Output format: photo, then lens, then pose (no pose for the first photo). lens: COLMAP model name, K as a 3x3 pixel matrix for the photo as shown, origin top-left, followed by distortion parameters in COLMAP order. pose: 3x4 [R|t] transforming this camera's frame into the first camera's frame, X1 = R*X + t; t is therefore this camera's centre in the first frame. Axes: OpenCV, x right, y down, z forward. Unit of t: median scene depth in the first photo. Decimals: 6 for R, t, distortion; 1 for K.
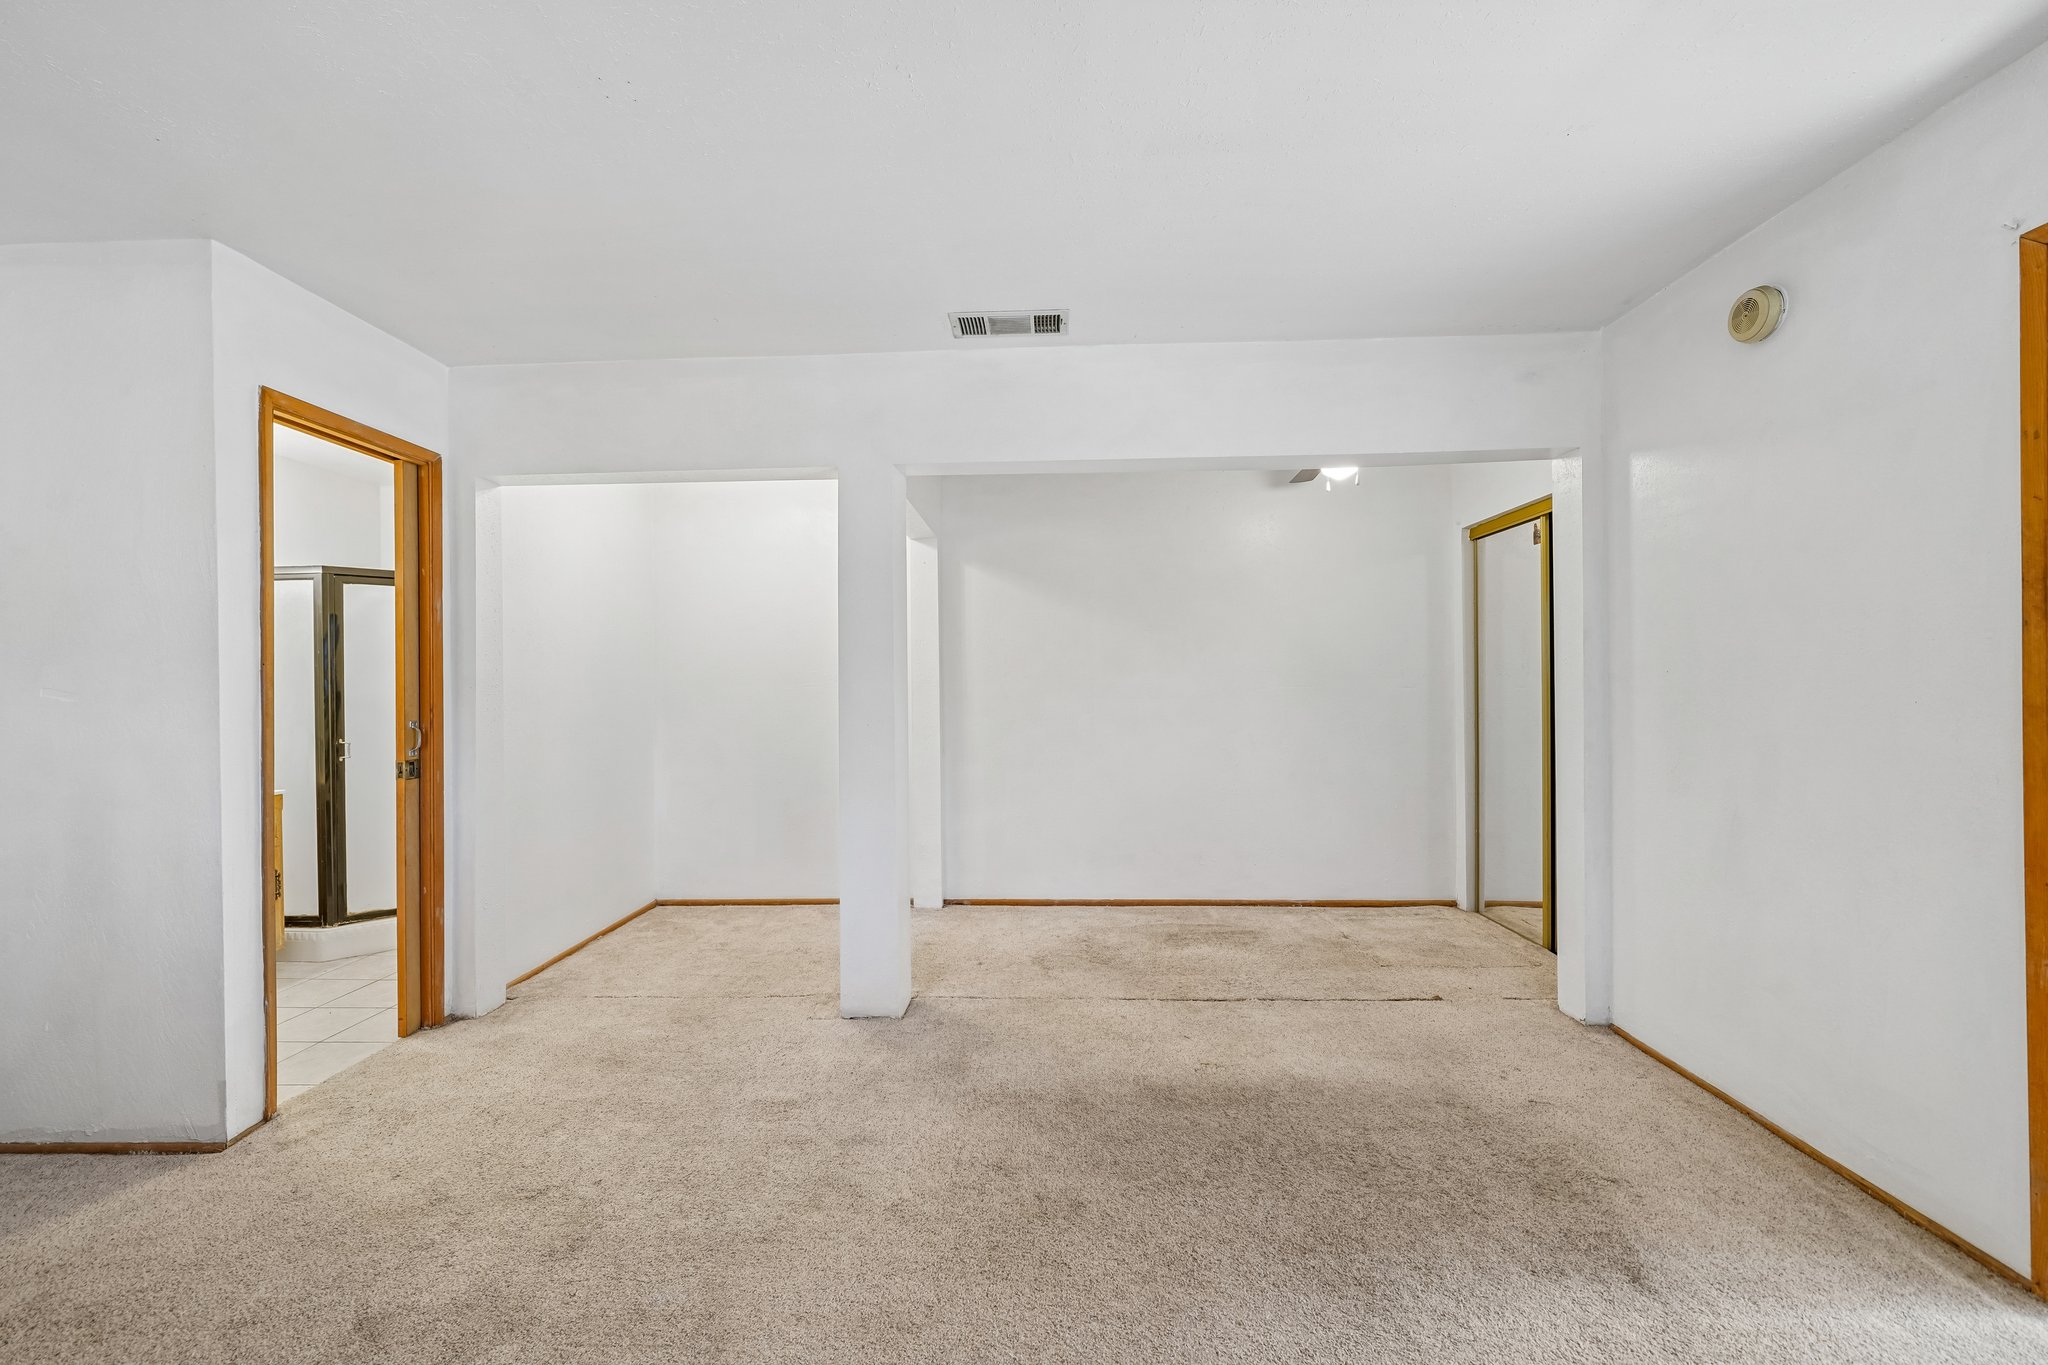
lens RADIAL K [[814.6, 0, 1014.4], [0, 814.6, 677.1], [0, 0, 1]] dist [-0.012619, 0.004397]
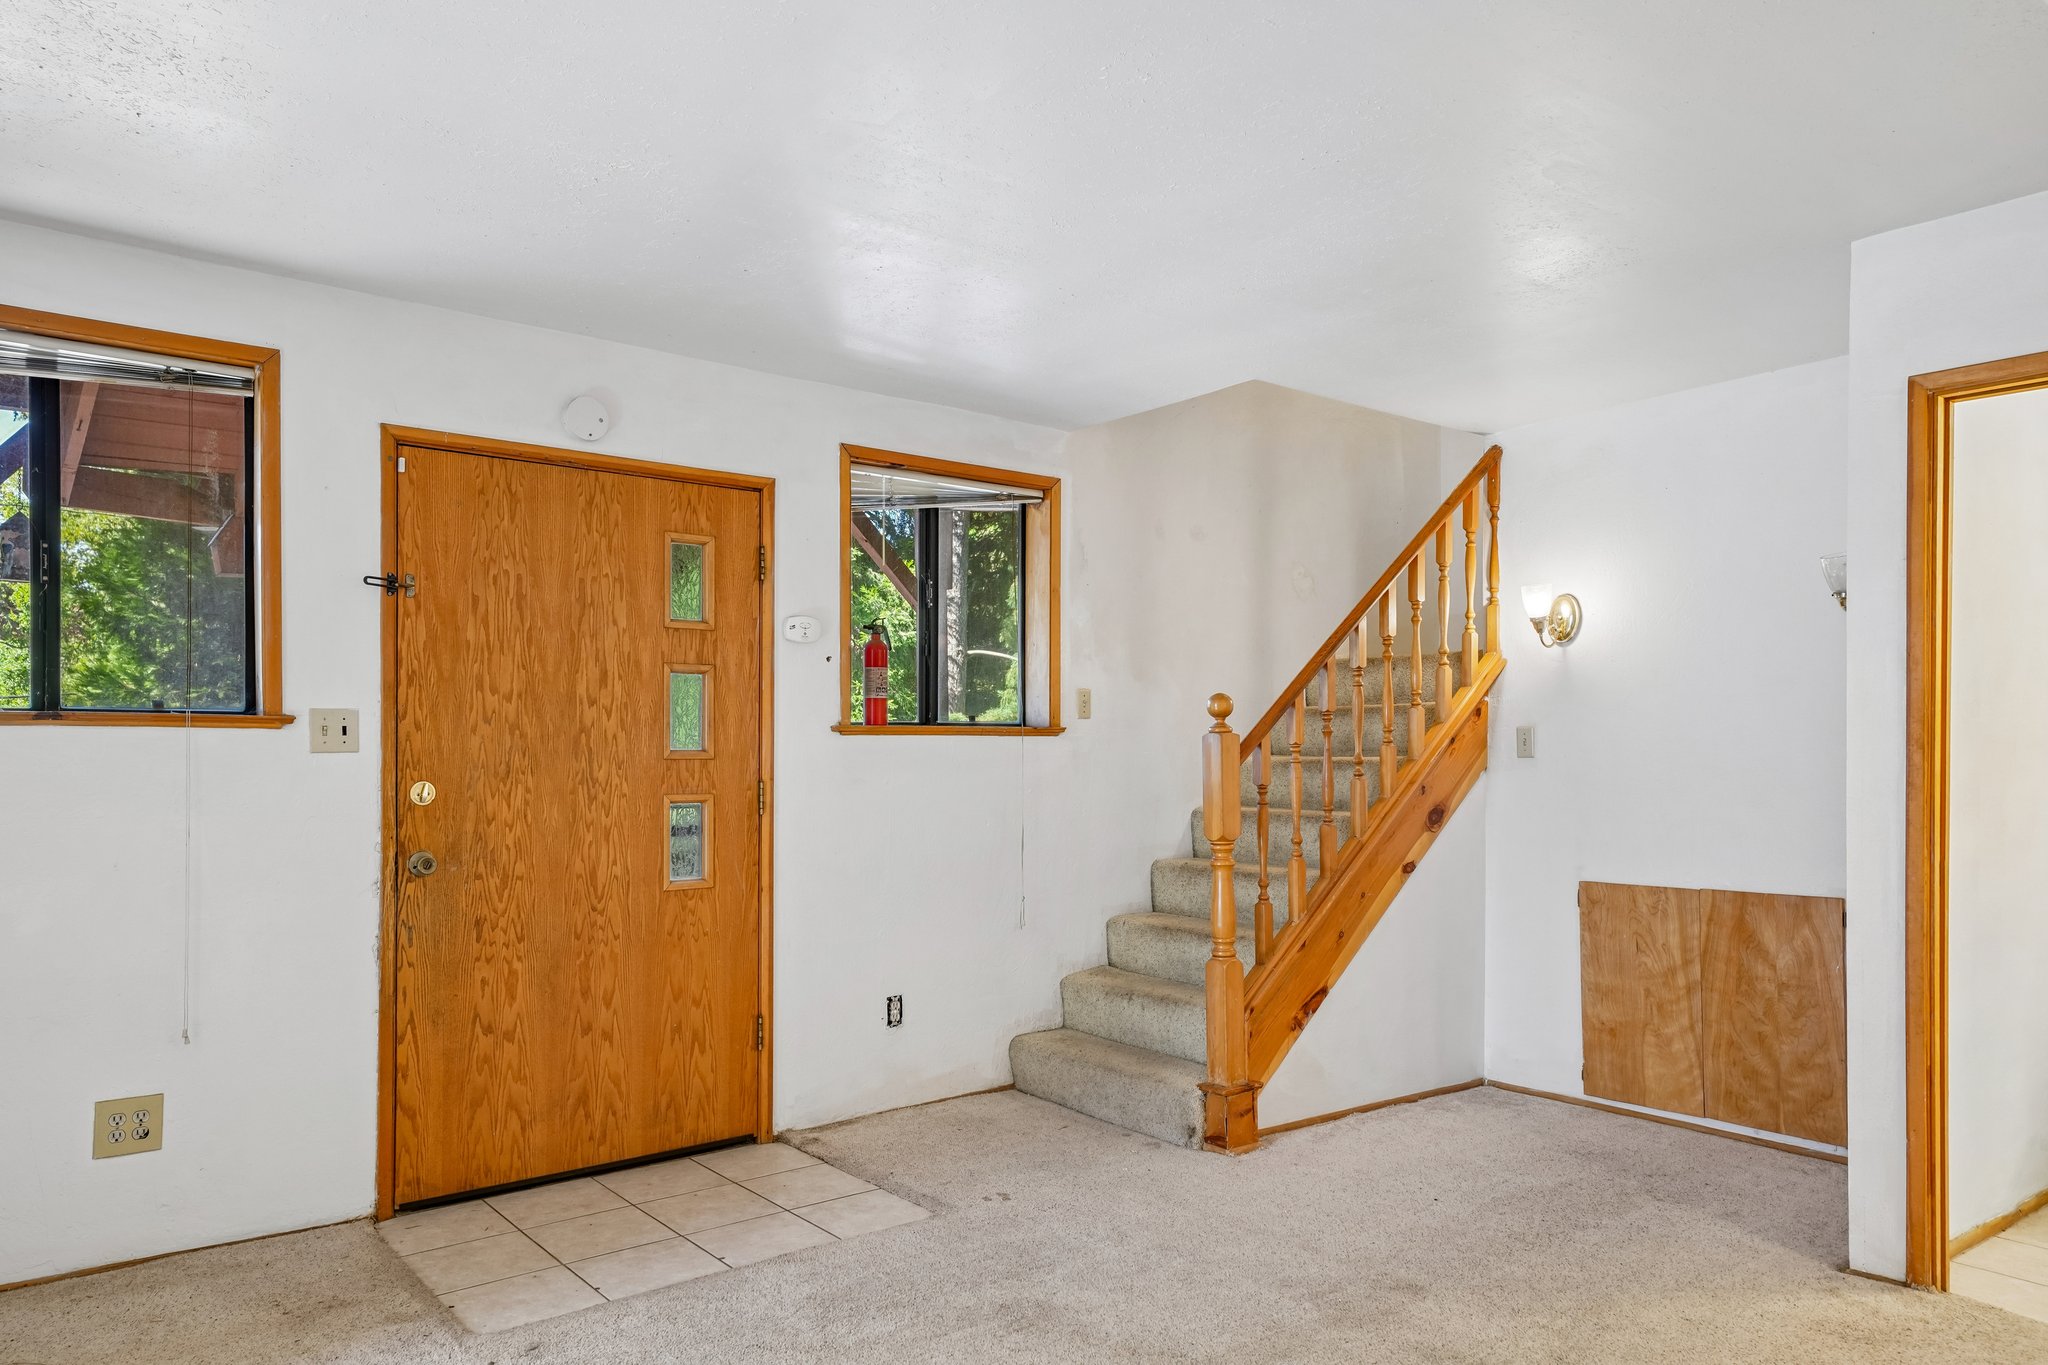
lens RADIAL K [[1385.3, 0, 1020.1], [0, 1385.3, 749.8], [0, 0, 1]] dist [0.035464, -0.000044]
pose [[-0.753928, 0.009851, -0.656883, 0.531418], [0.009518, 0.999946, 0.004071, -0.002486], [0.656888, -0.003183, -0.753982, 1.175900]]
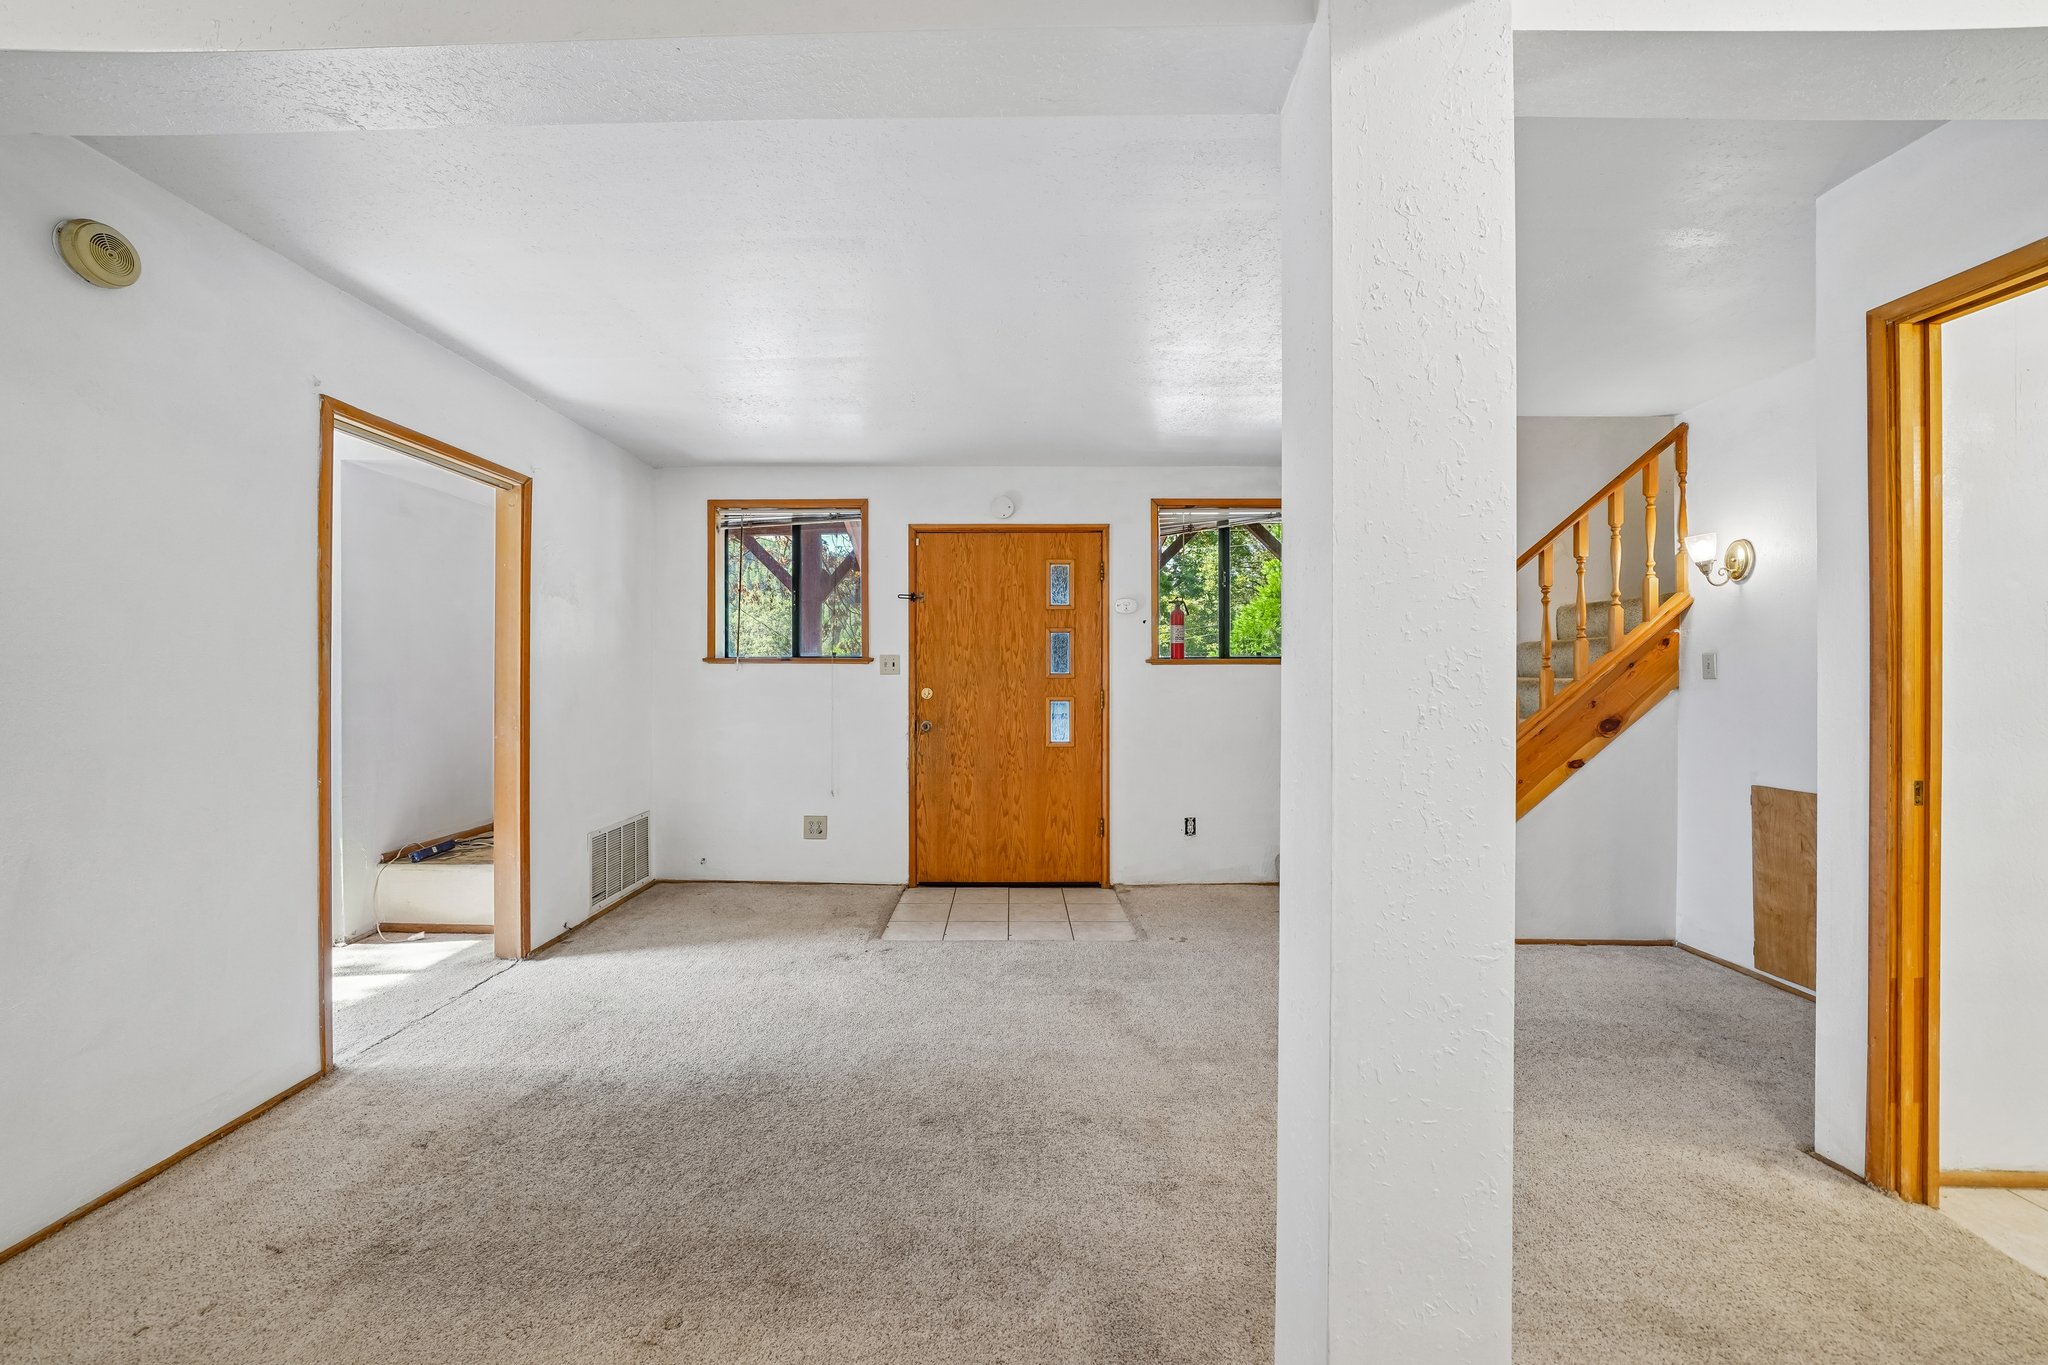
lens RADIAL K [[788.8, 0, 1008.4], [0, 788.8, 675.8], [0, 0, 1]] dist [-0.011023, 0.000048]
pose [[-0.999300, 0.009997, -0.036053, -0.002047], [0.010075, 0.999947, -0.001981, 0.007501], [0.036031, -0.002343, -0.999348, 1.410512]]
